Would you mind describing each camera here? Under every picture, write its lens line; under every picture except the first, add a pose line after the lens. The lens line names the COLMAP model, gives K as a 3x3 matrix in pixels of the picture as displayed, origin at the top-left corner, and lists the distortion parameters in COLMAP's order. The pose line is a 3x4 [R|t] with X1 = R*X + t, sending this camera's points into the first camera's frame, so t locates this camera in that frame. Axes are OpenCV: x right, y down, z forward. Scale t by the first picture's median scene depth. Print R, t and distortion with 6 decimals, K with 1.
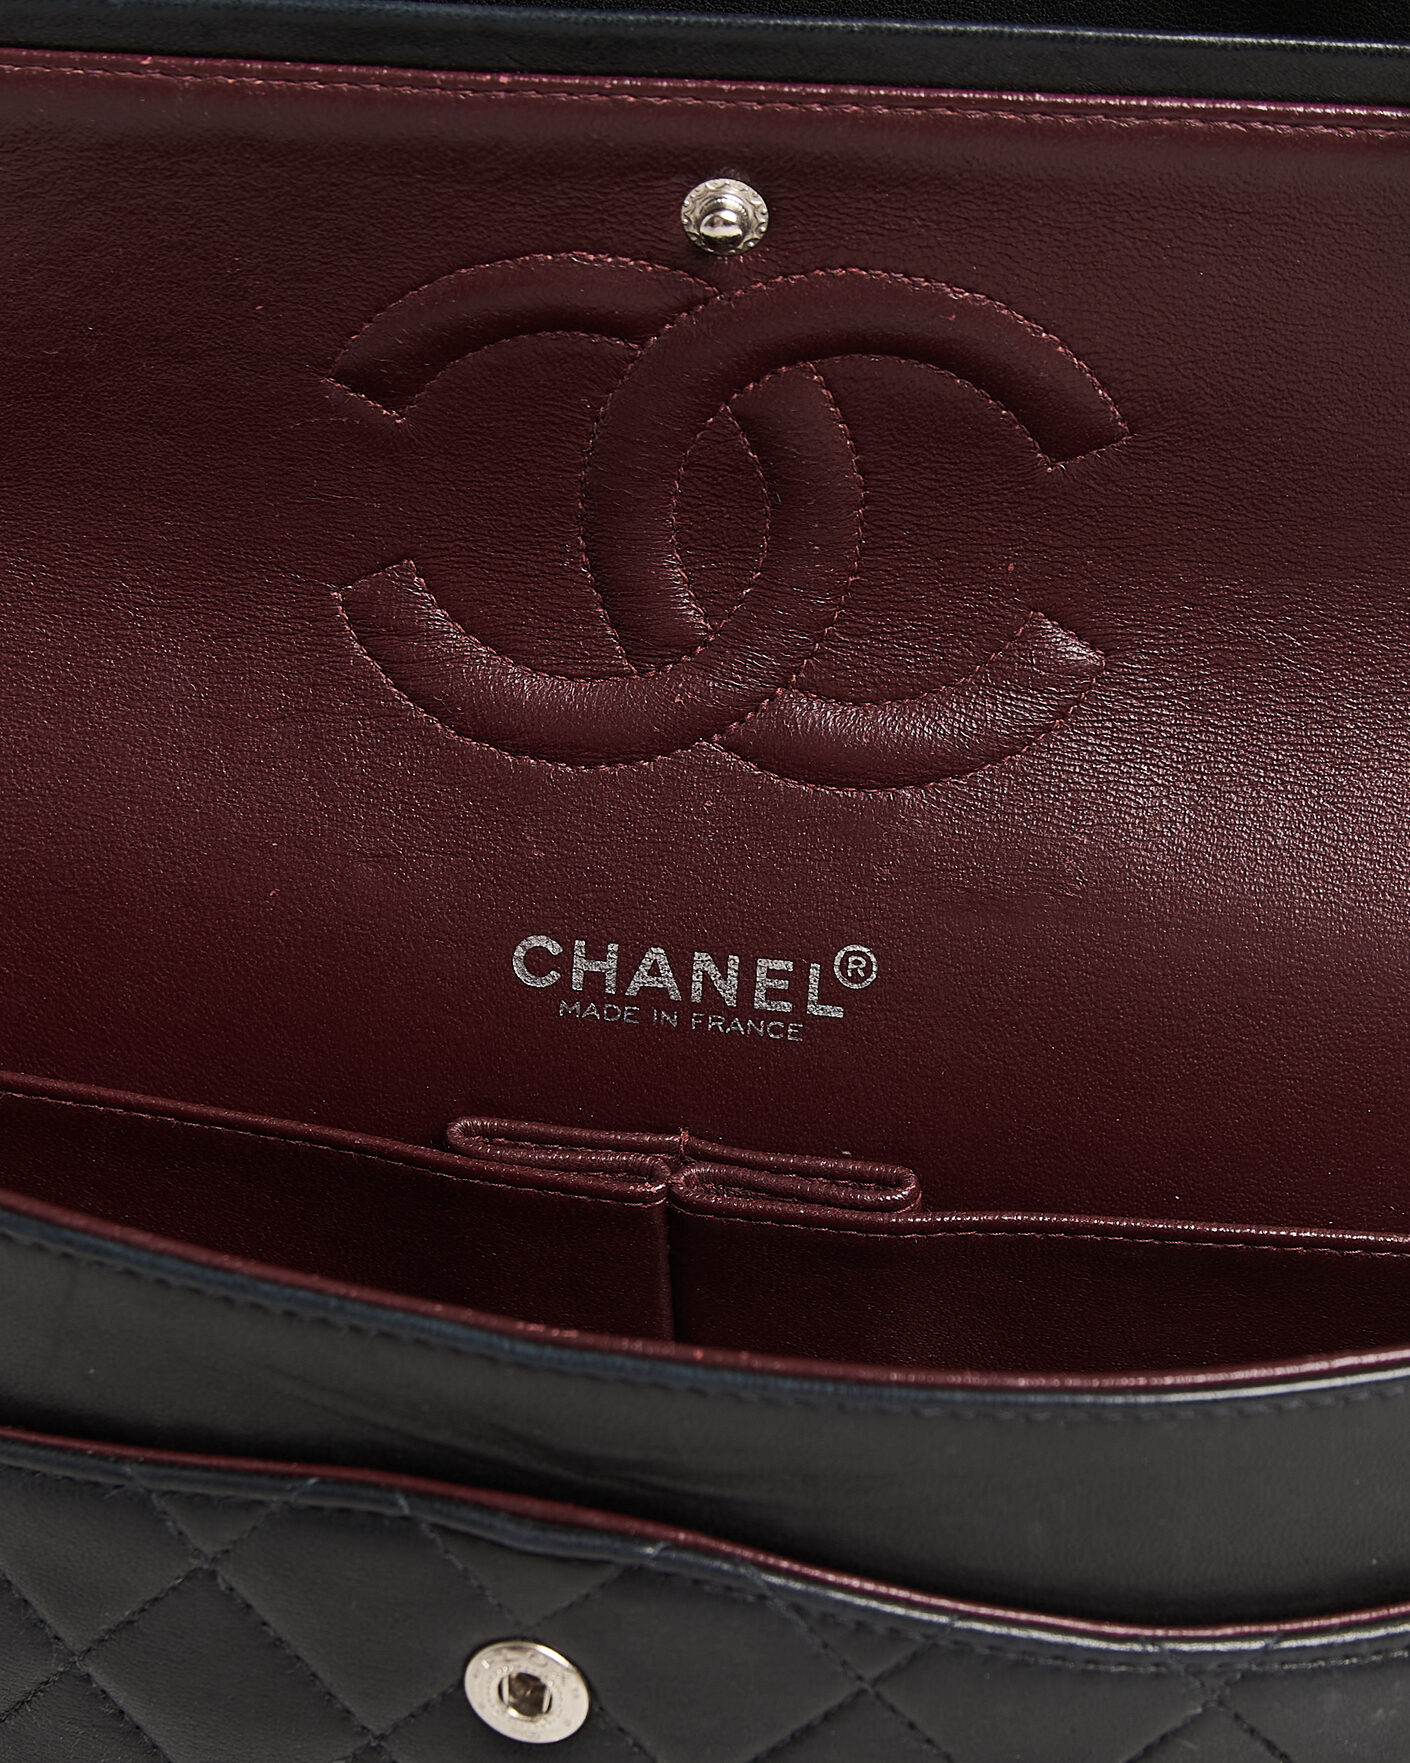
lens RADIAL K [[4908.5, 0, 704.7], [0, 4908.5, 883.9], [0, 0, 1]] dist [-0.158342, 0.000000]
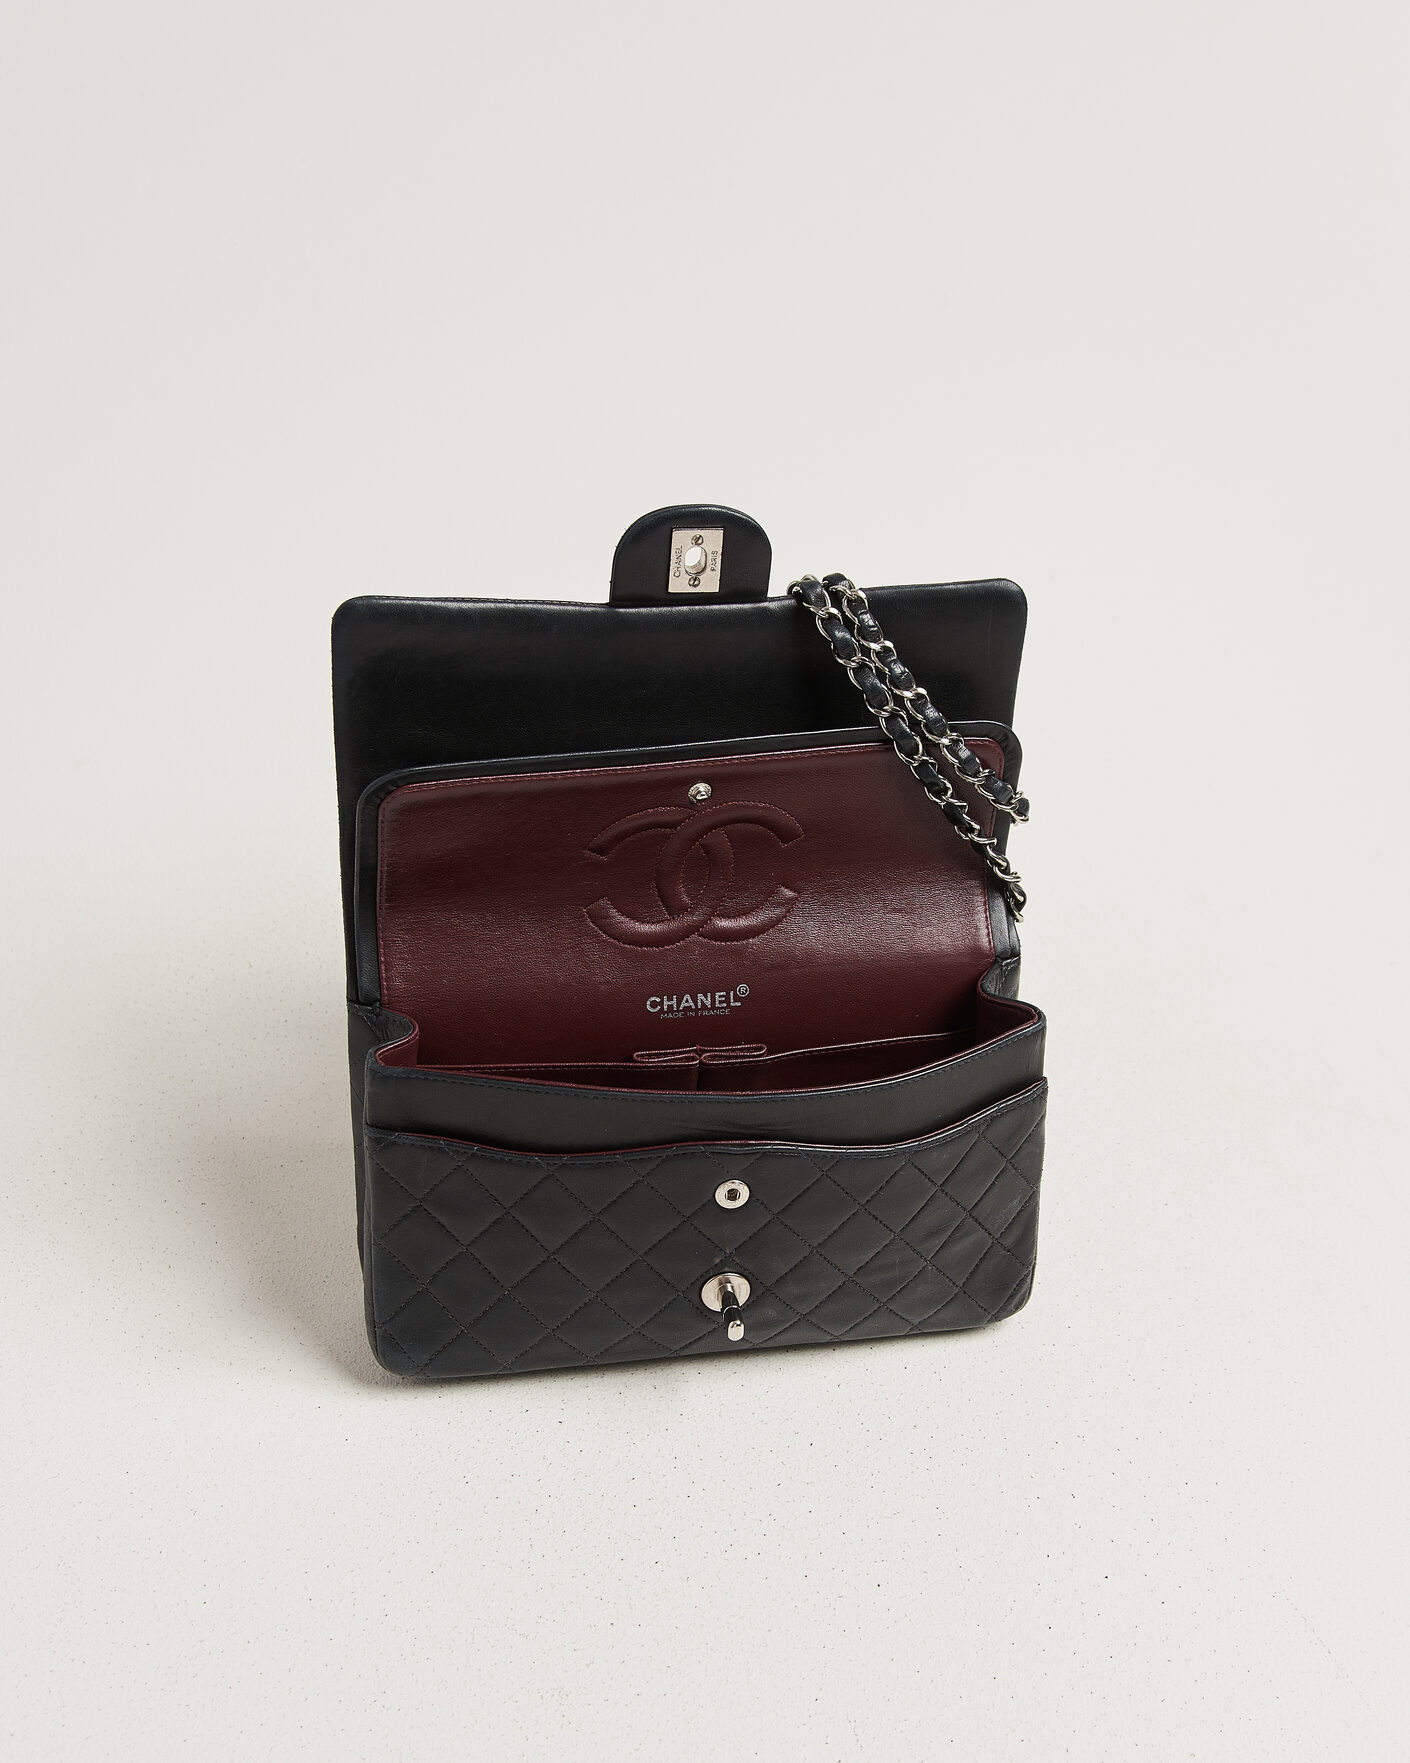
lens RADIAL K [[4908.5, 0, 704.9], [0, 4908.5, 880.7], [0, 0, 1]] dist [-0.158342, 0.000000]
pose [[0.908605, -0.156429, 0.387257, -1.365196], [0.154613, 0.987317, 0.036055, -0.195053], [-0.387985, 0.027115, 0.921267, -2.281107]]
